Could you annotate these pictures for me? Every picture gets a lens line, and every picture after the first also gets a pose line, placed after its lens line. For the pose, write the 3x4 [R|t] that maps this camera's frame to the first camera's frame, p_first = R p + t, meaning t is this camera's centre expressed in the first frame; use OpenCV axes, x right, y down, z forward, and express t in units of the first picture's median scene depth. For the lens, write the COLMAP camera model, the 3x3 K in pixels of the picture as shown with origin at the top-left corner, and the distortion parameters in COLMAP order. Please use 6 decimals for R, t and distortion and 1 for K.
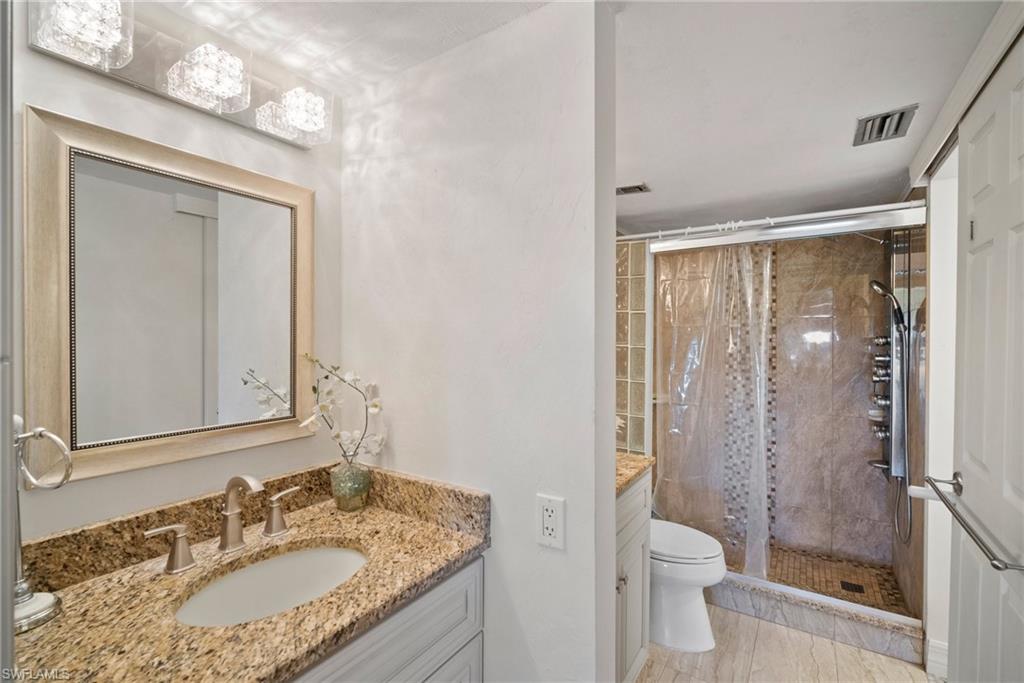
lens RADIAL K [[454.2, 0, 508.9], [0, 454.2, 347.7], [0, 0, 1]] dist [-0.000146, 0.000714]
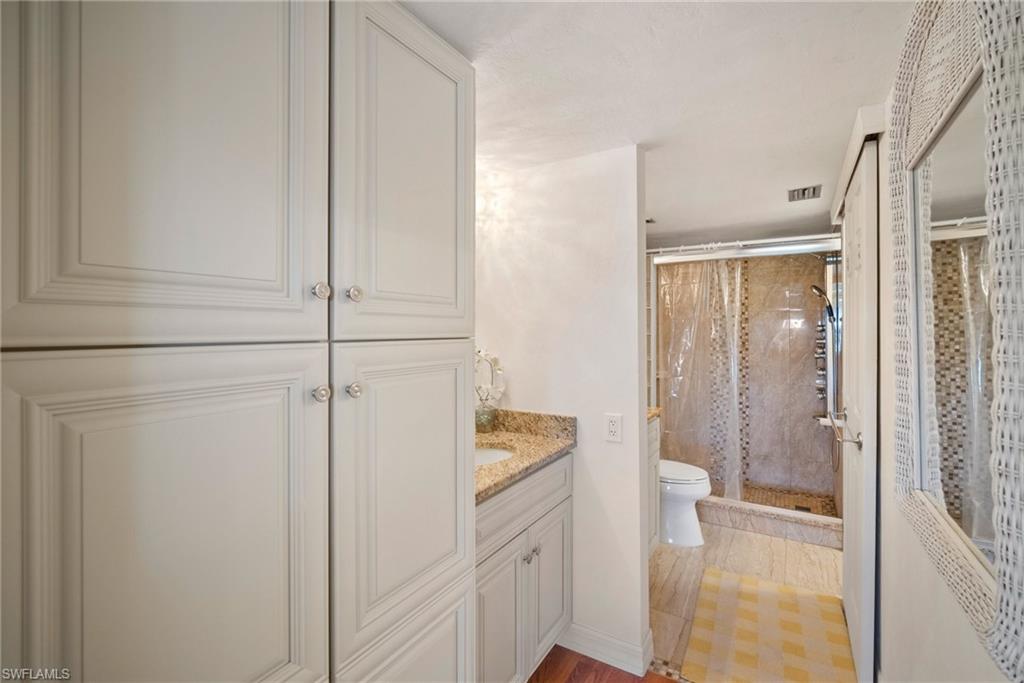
lens RADIAL K [[454.2, 0, 514.8], [0, 454.2, 331.0], [0, 0, 1]] dist [-0.000146, 0.000714]
pose [[0.999504, -0.005496, 0.031001, -0.168354], [0.005847, 0.999920, -0.011251, 0.002769], [-0.030936, 0.011427, 0.999456, -0.388215]]
